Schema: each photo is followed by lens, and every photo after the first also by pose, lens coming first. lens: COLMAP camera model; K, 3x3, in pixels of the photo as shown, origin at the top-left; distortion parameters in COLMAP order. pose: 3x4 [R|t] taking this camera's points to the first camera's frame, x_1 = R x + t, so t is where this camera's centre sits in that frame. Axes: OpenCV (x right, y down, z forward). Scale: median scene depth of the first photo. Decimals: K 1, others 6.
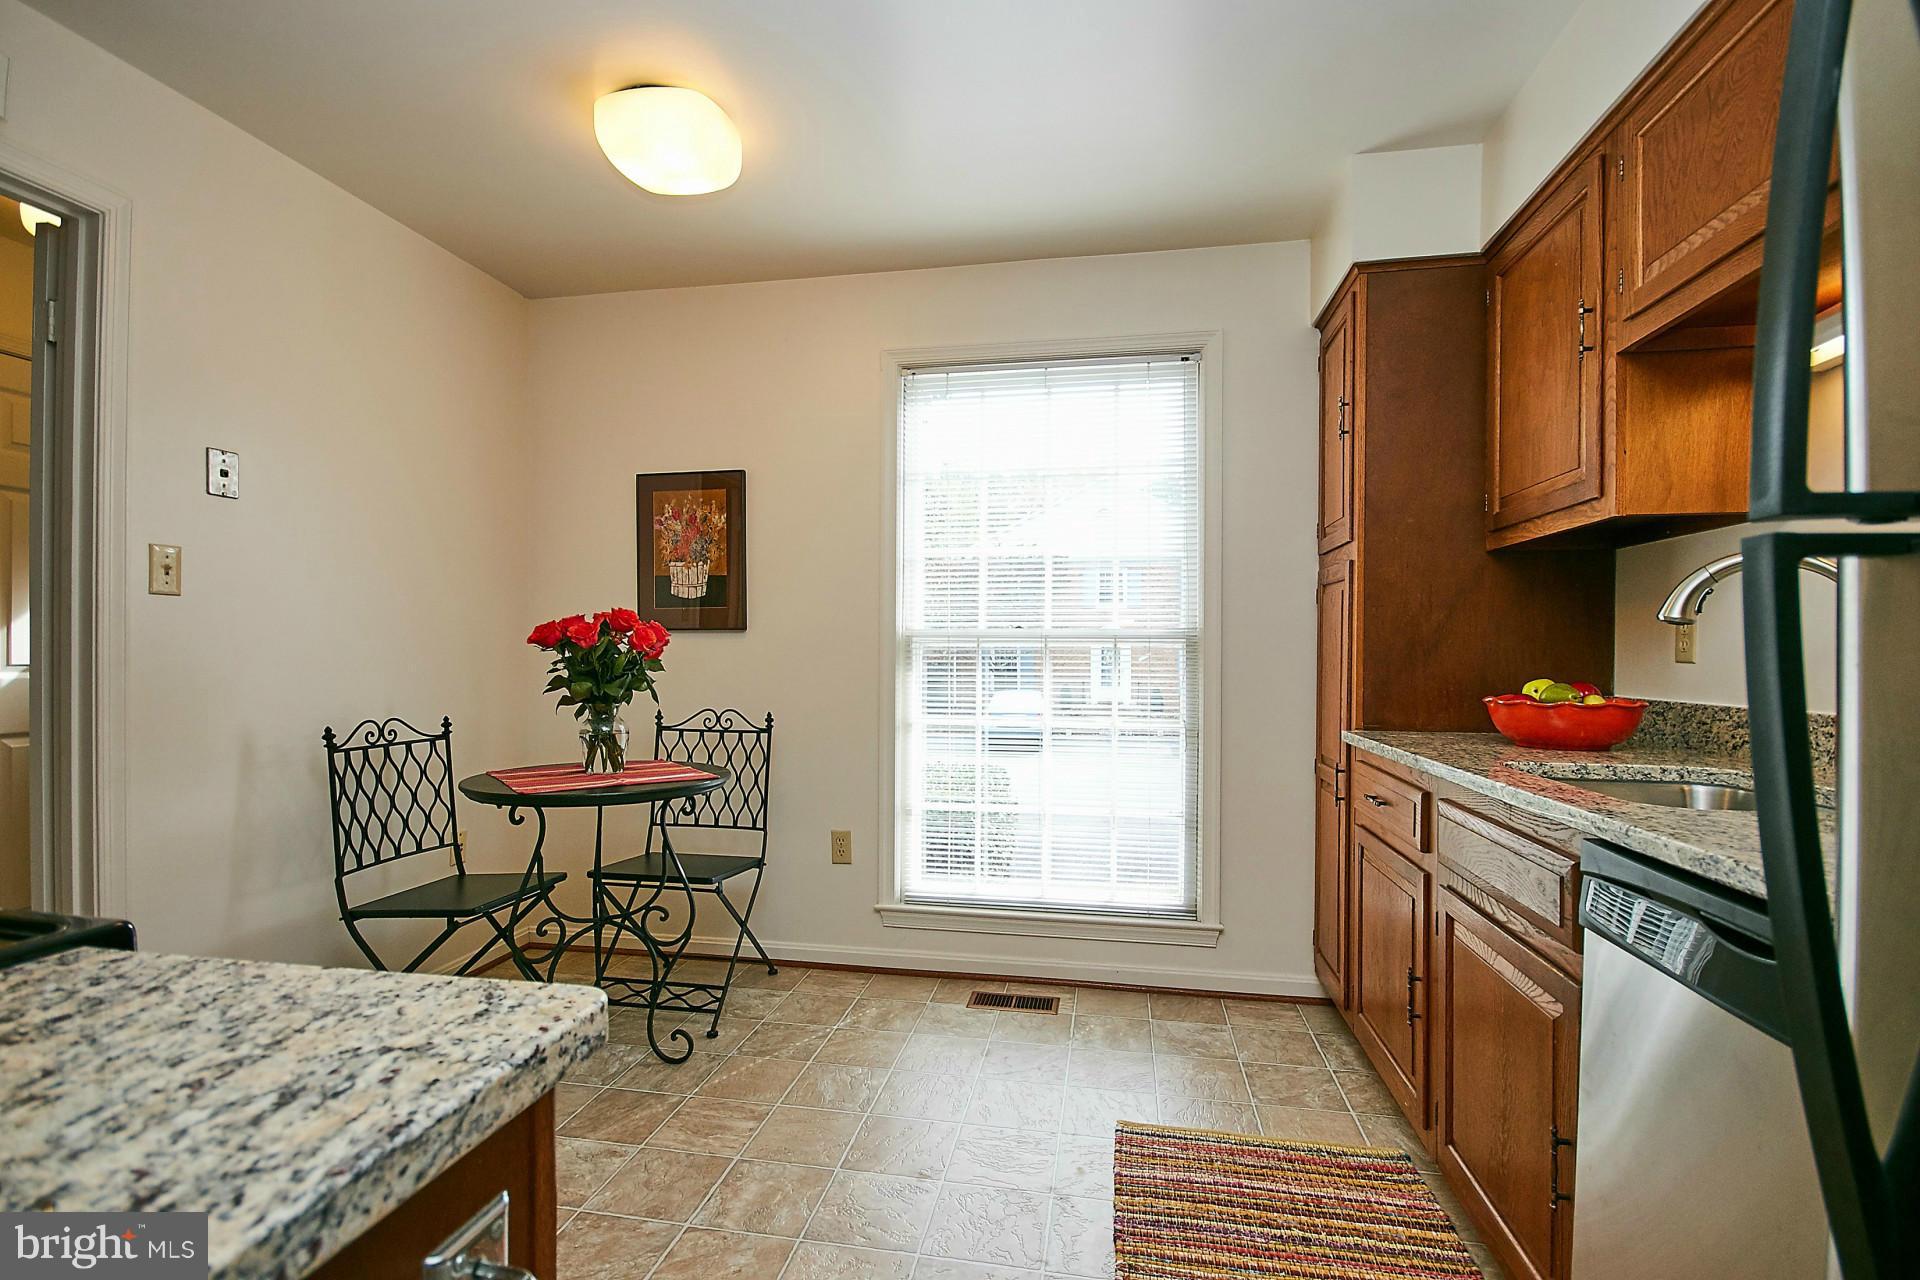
lens RADIAL K [[886.0, 0, 965.4], [0, 886.0, 647.4], [0, 0, 1]] dist [-0.005890, -0.001735]
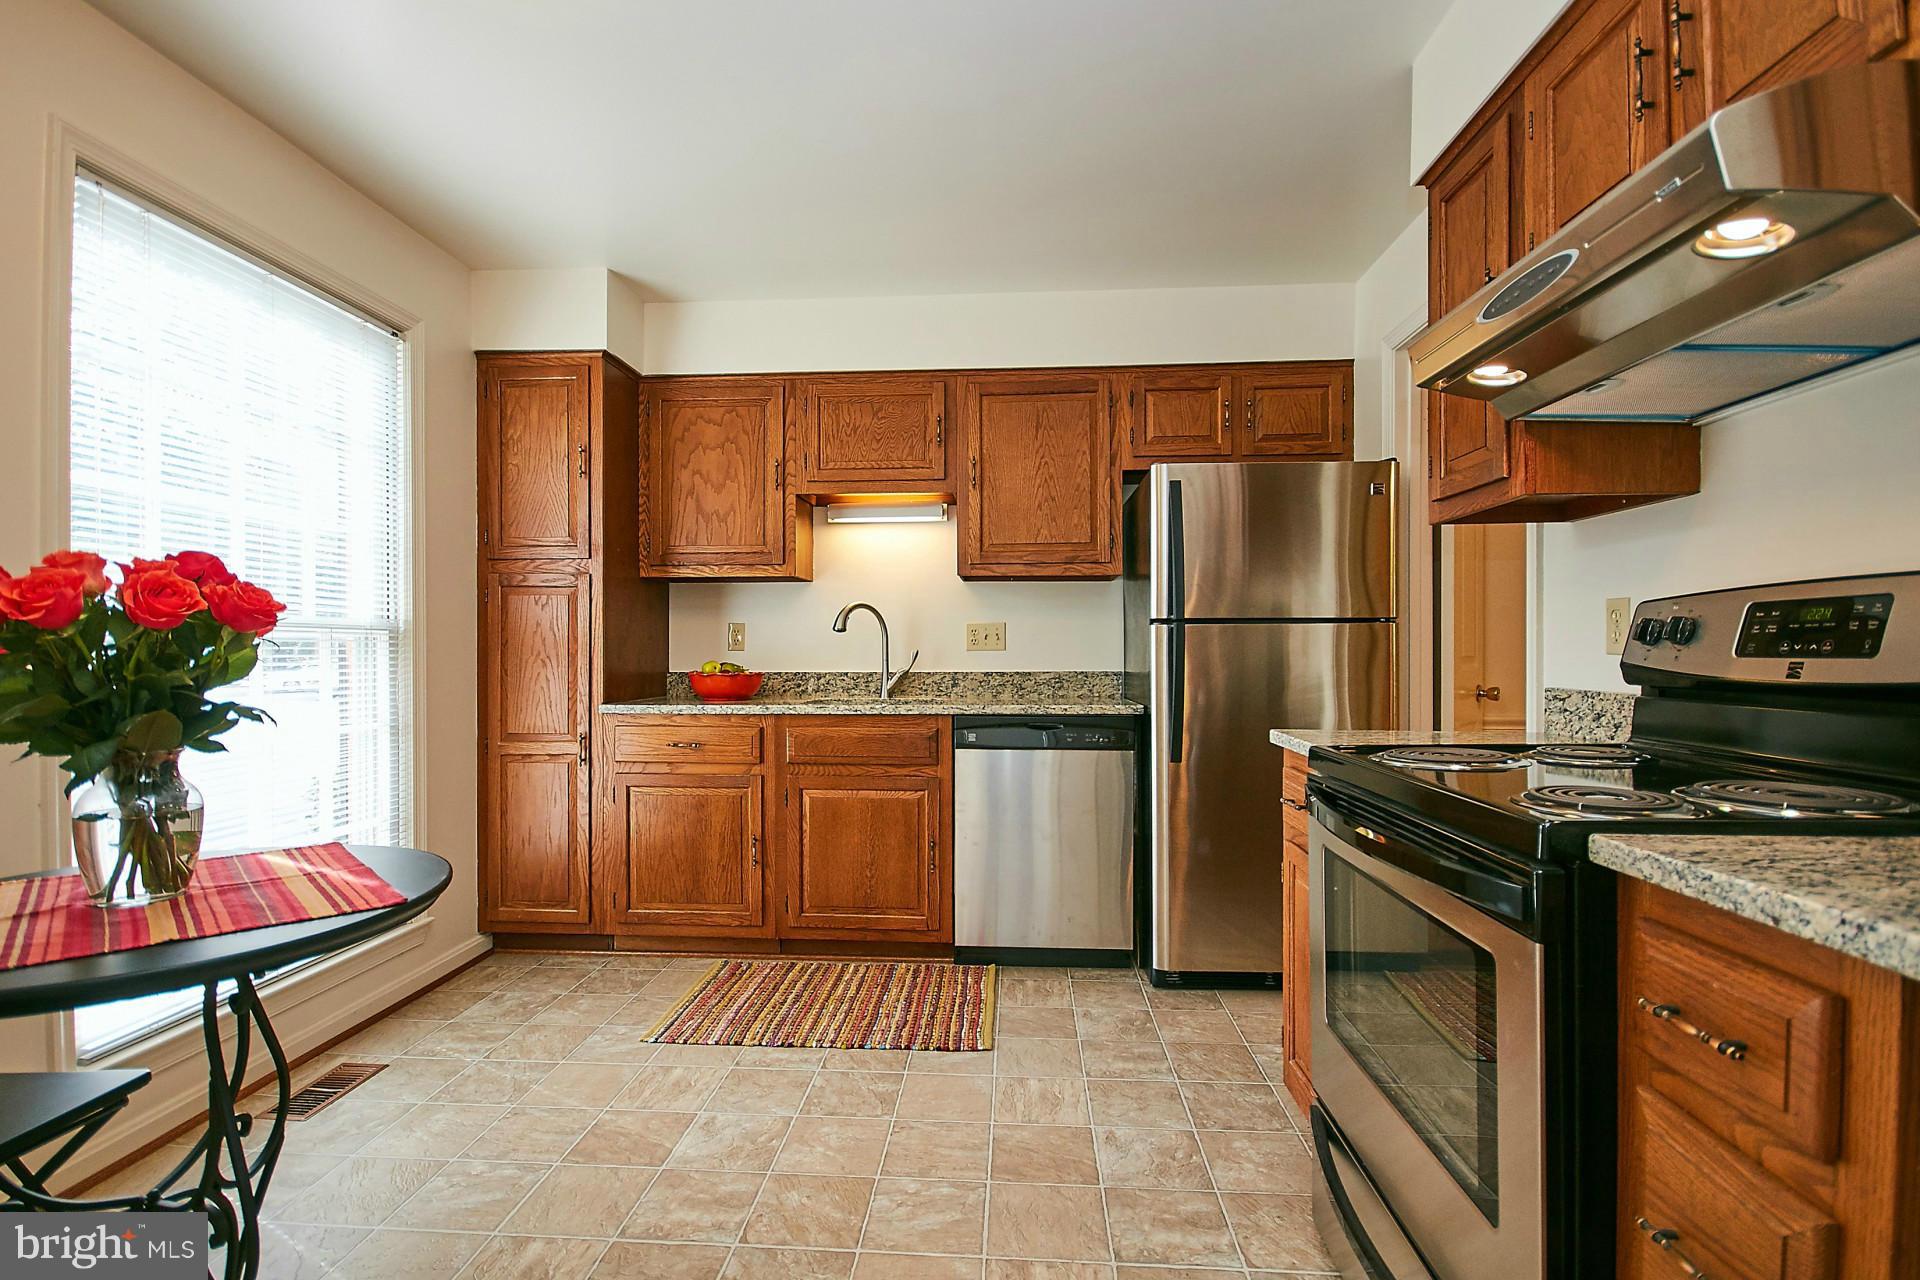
lens RADIAL K [[886.0, 0, 965.3], [0, 886.0, 643.3], [0, 0, 1]] dist [-0.005890, -0.001735]
pose [[-0.114093, -0.002253, 0.993467, -0.928827], [-0.004230, 0.999989, 0.001782, -0.000206], [-0.993461, -0.003999, -0.114102, 0.620395]]
